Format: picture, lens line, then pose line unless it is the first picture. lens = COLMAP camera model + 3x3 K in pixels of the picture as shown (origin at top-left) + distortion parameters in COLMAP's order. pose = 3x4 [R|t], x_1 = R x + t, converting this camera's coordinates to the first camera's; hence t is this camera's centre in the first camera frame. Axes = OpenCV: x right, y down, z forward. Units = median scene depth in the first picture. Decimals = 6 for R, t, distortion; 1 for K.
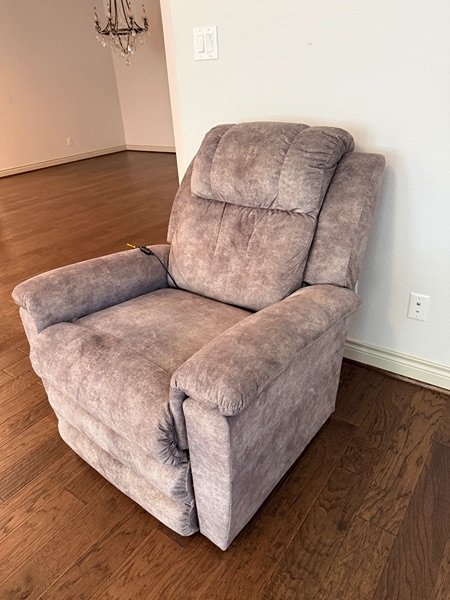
lens RADIAL K [[419.2, 0, 222.1], [0, 419.2, 300.8], [0, 0, 1]] dist [0.062072, -0.088859]
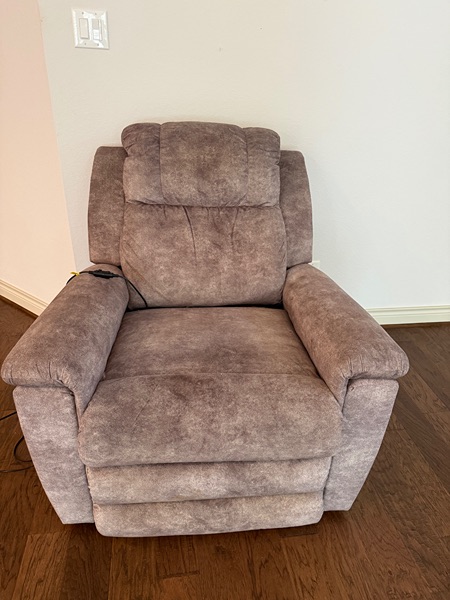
lens RADIAL K [[419.2, 0, 222.1], [0, 419.2, 300.8], [0, 0, 1]] dist [0.062072, -0.088859]
pose [[0.707585, -0.255439, 0.658844, -0.666914], [0.253357, 0.962095, 0.100912, -0.108945], [-0.659647, 0.095519, 0.745481, 0.273036]]
